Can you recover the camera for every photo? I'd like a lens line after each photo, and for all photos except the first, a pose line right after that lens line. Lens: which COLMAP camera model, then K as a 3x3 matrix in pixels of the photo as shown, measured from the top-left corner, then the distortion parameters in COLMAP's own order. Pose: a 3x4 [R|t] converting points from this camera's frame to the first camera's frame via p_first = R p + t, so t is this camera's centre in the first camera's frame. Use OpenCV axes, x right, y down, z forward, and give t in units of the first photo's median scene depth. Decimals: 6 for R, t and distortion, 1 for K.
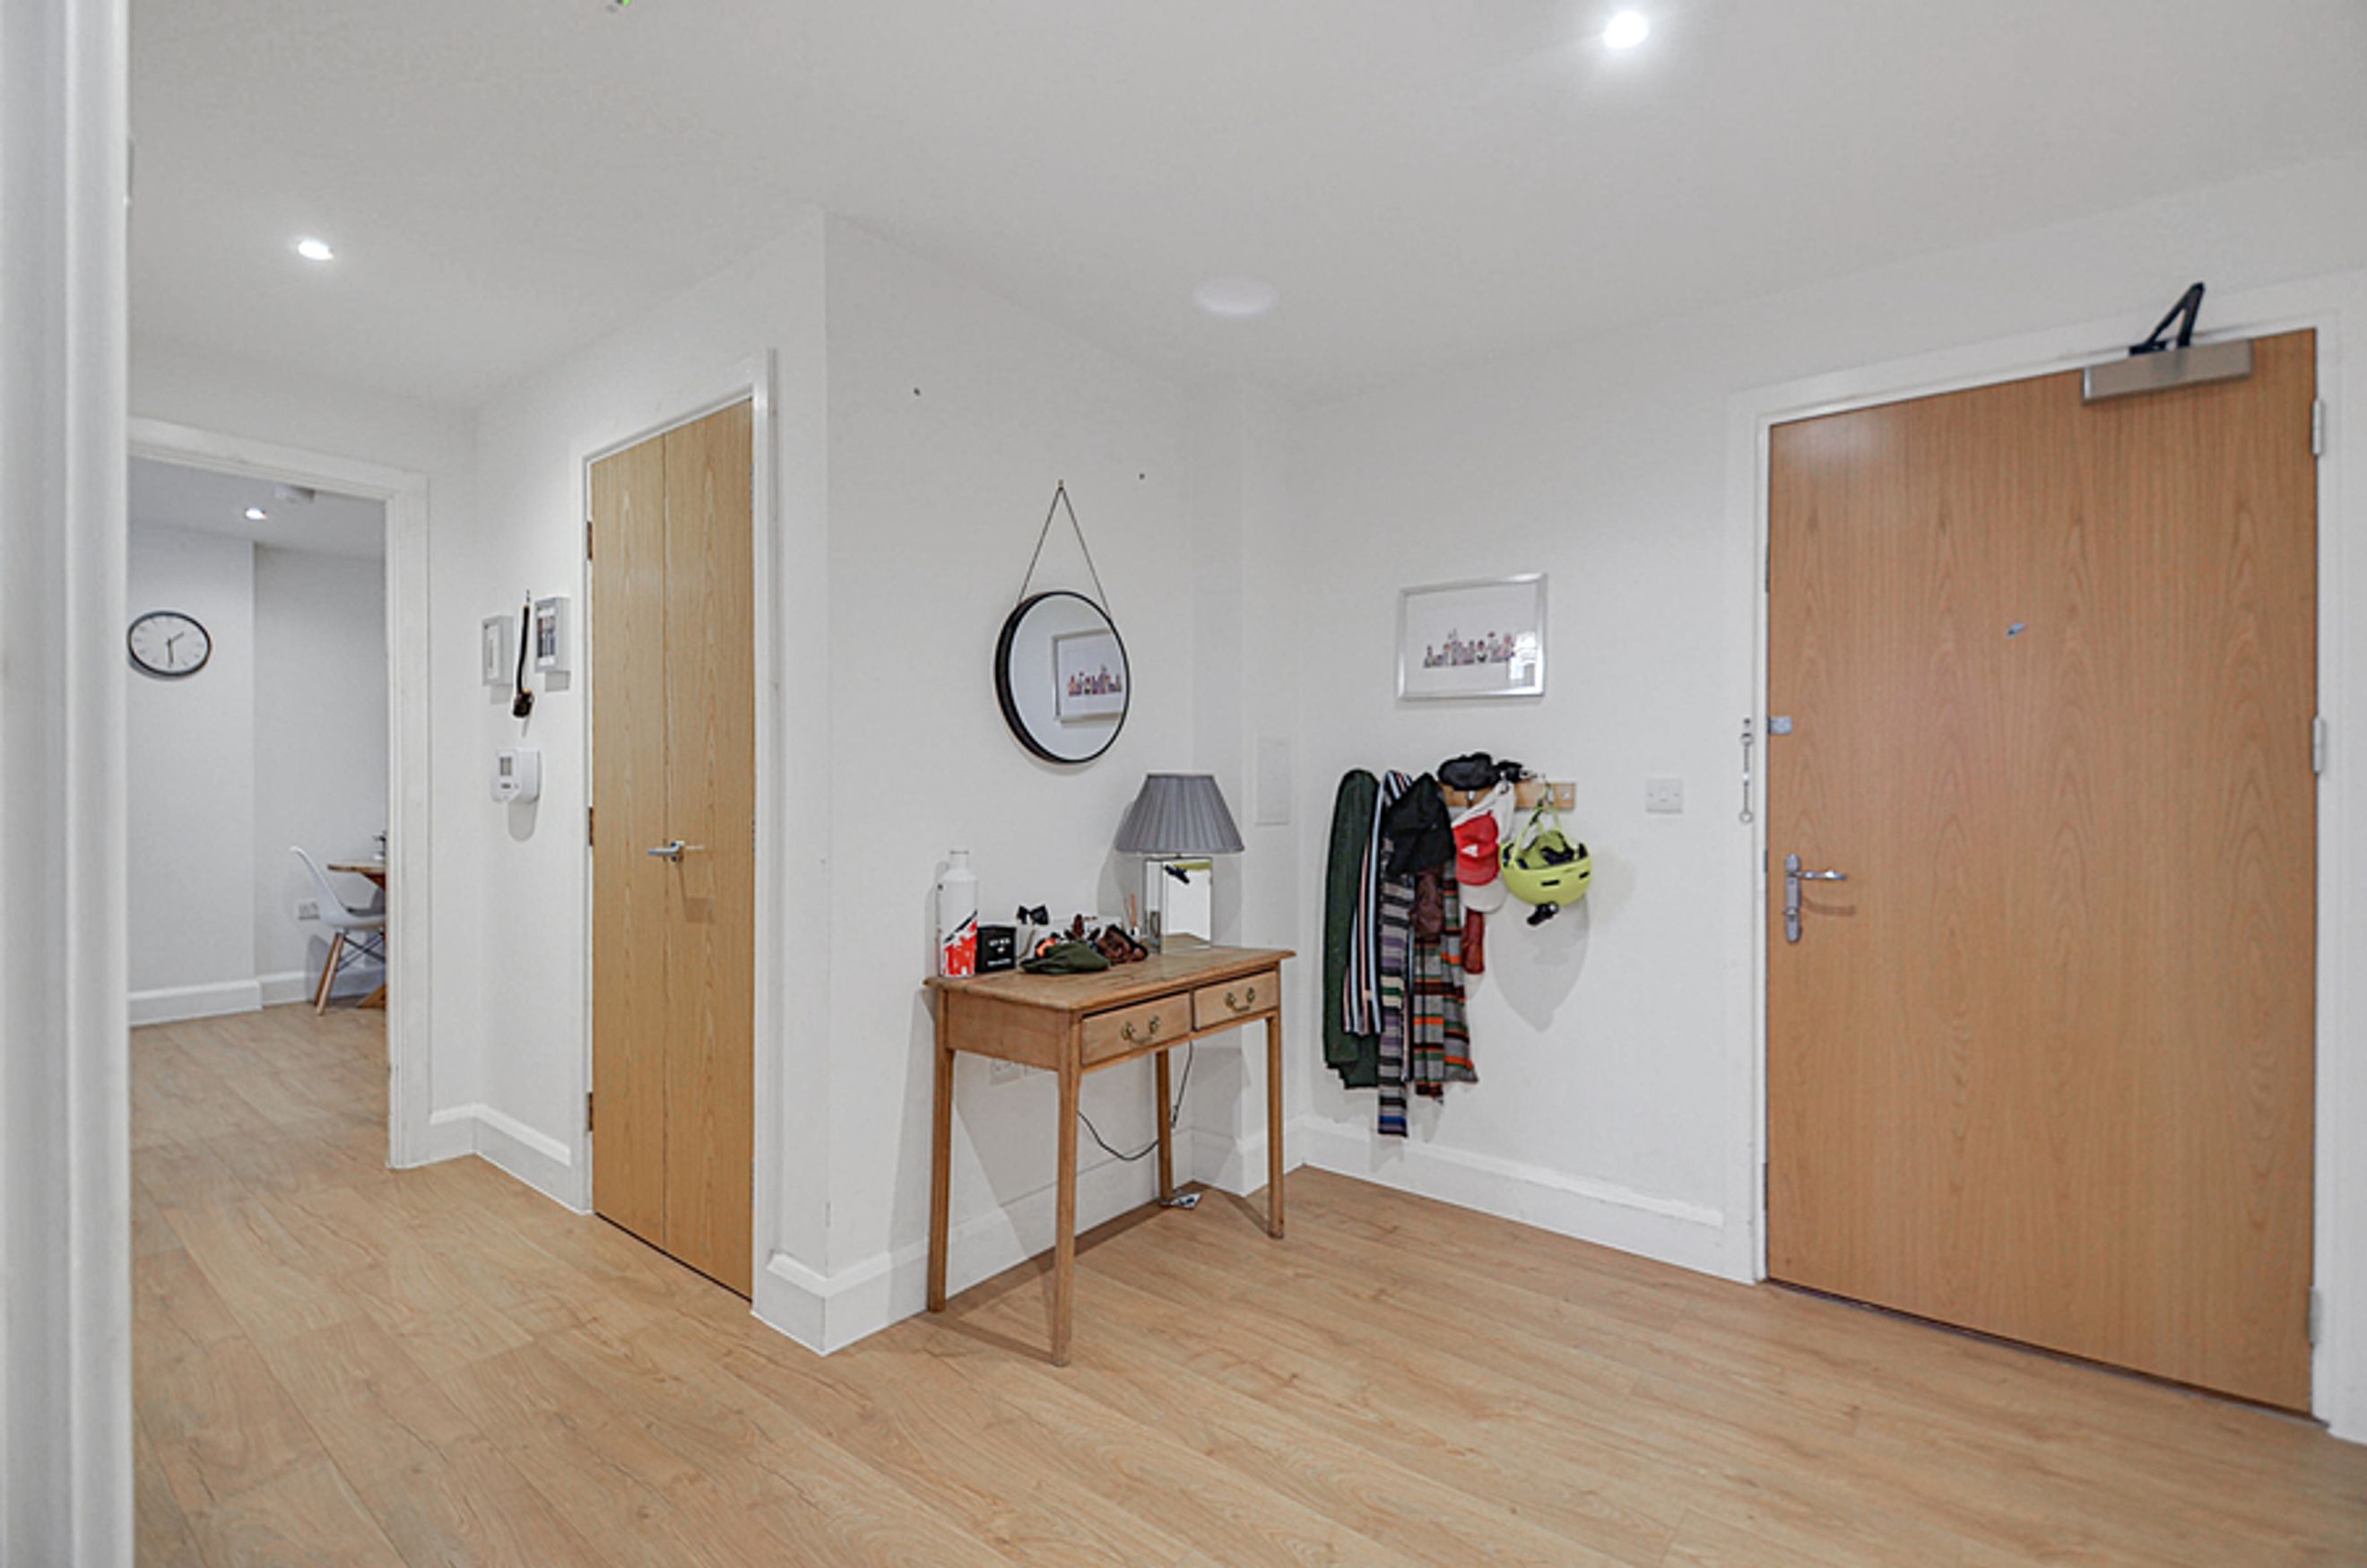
lens RADIAL K [[1060.5, 0, 1183.5], [0, 1060.5, 784.0], [0, 0, 1]] dist [0.002076, -0.004453]
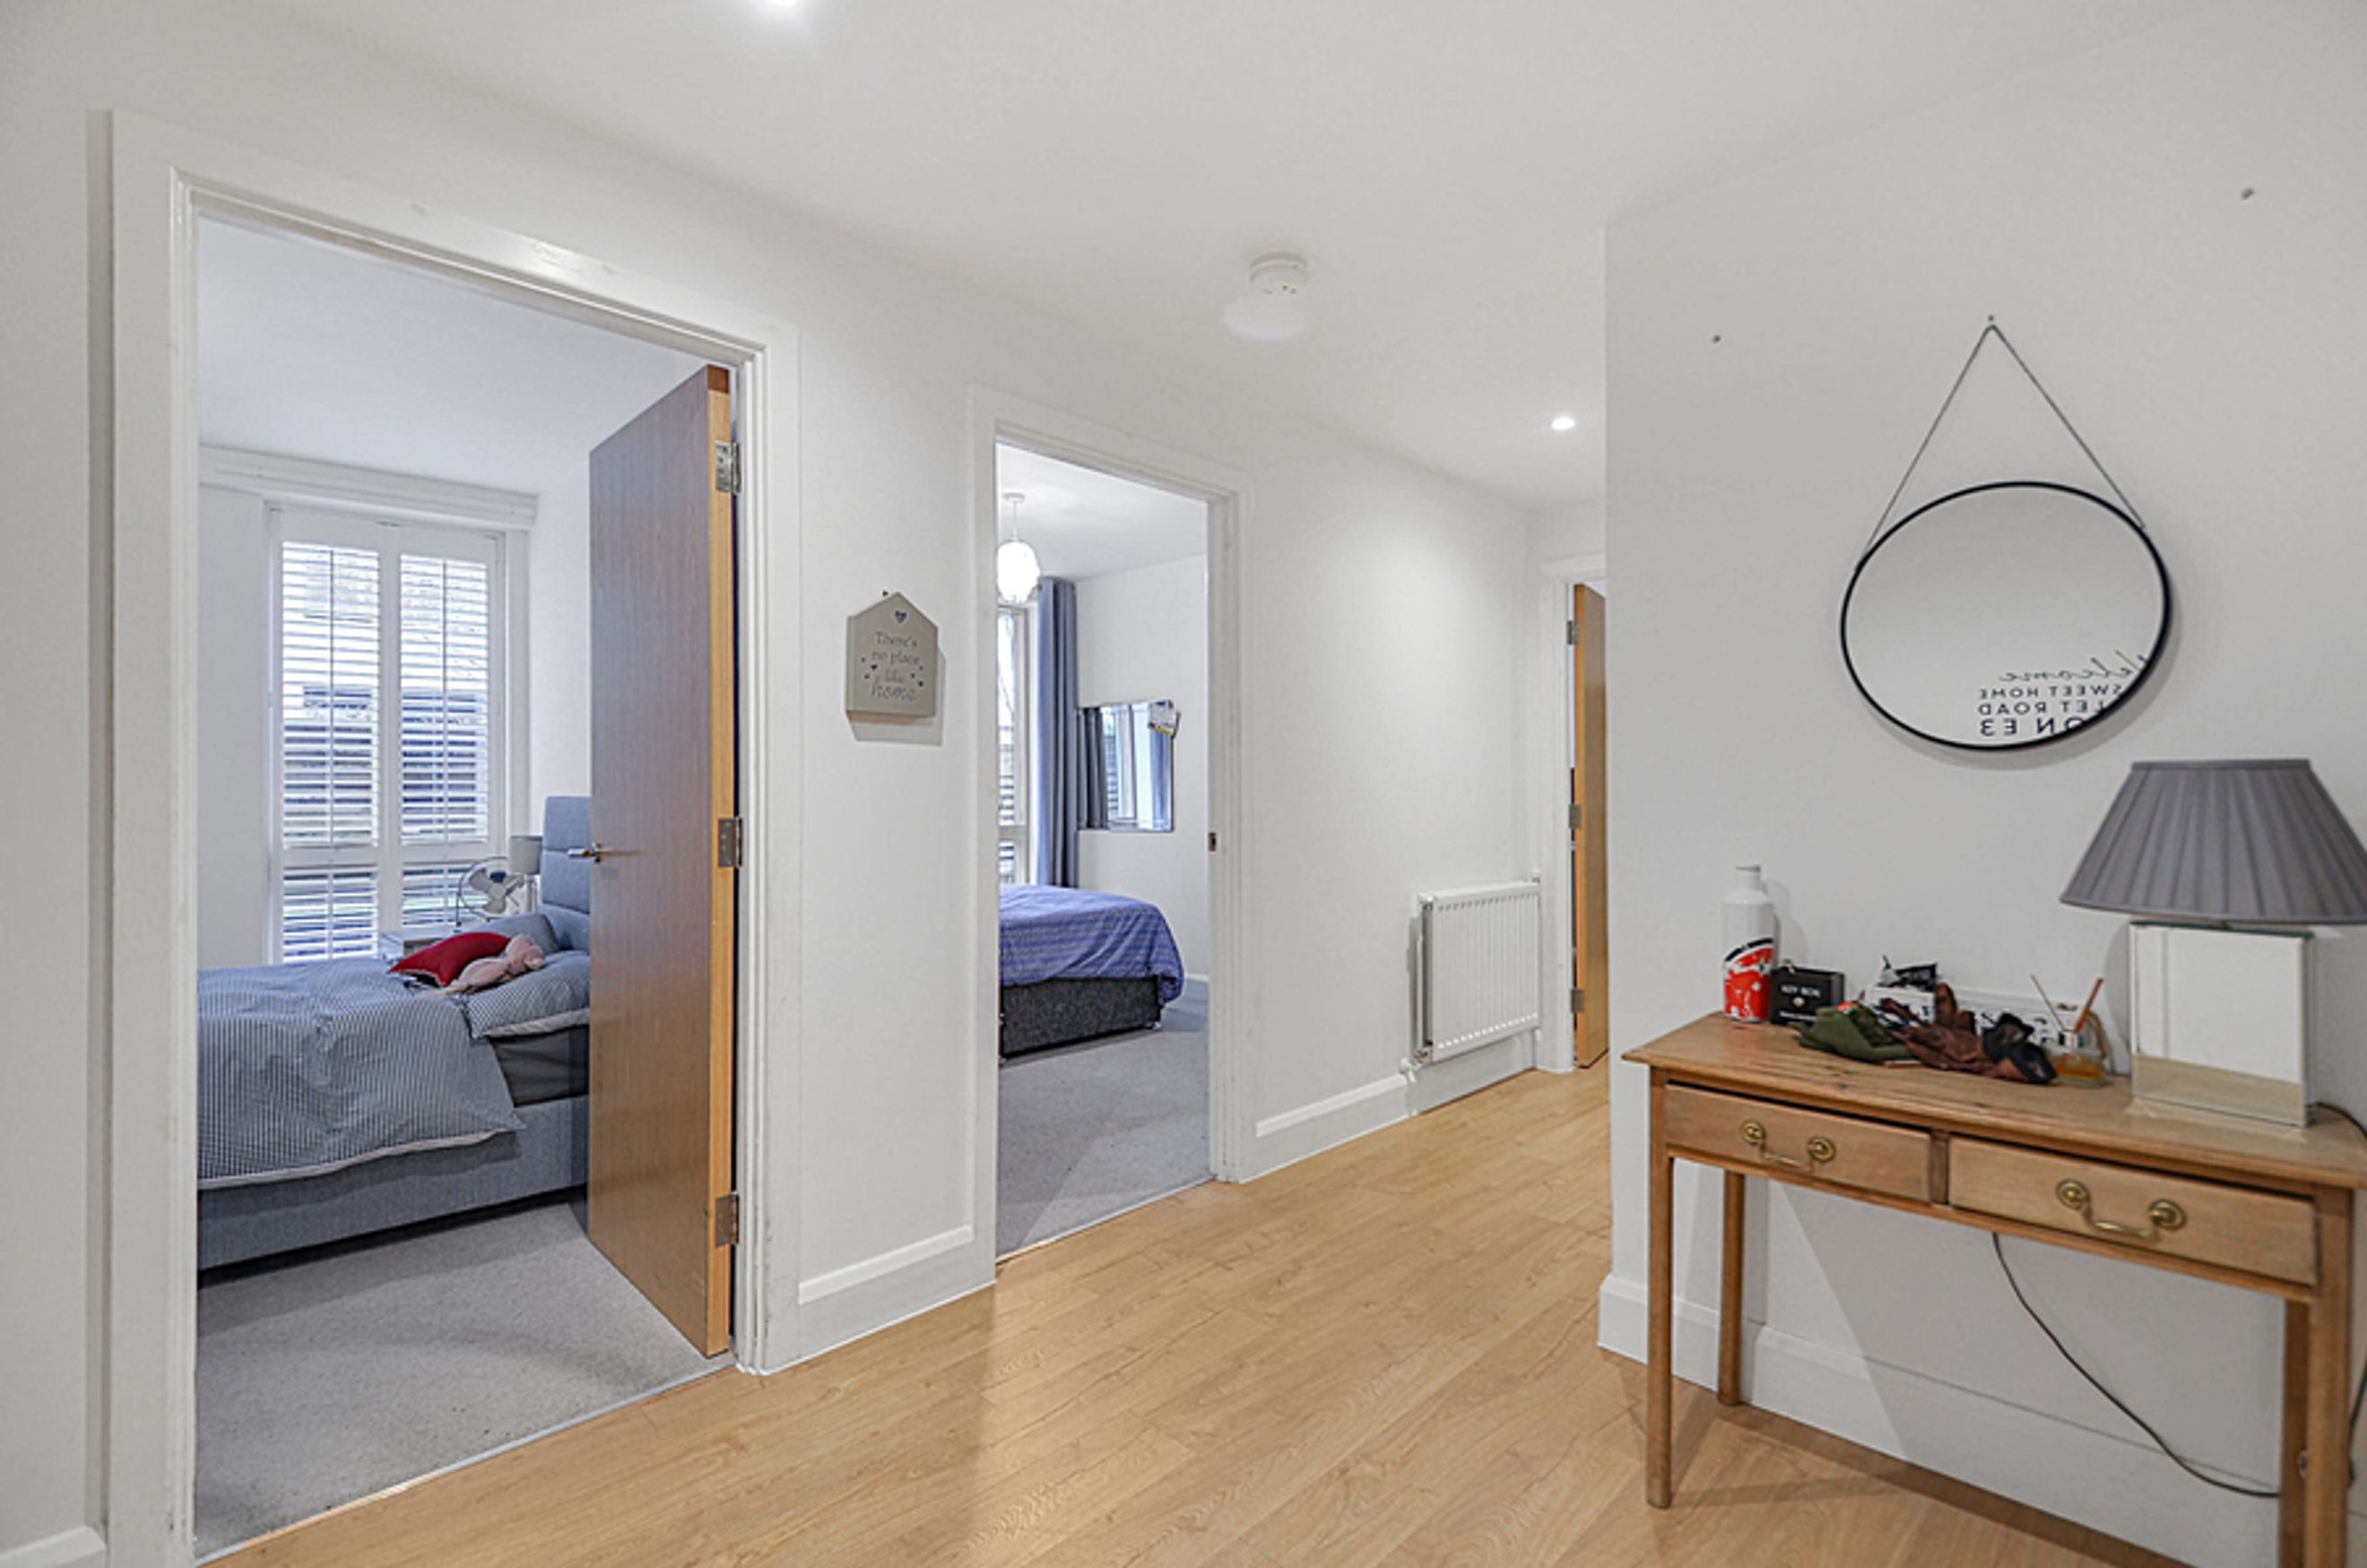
lens RADIAL K [[1023.3, 0, 1183.5], [0, 1023.3, 784.0], [0, 0, 1]] dist [-0.000136, 0.000043]
pose [[-0.114840, -0.003802, -0.993377, 0.637112], [0.010611, 0.999931, -0.005054, -0.001038], [0.993327, -0.011121, -0.114791, 0.668112]]
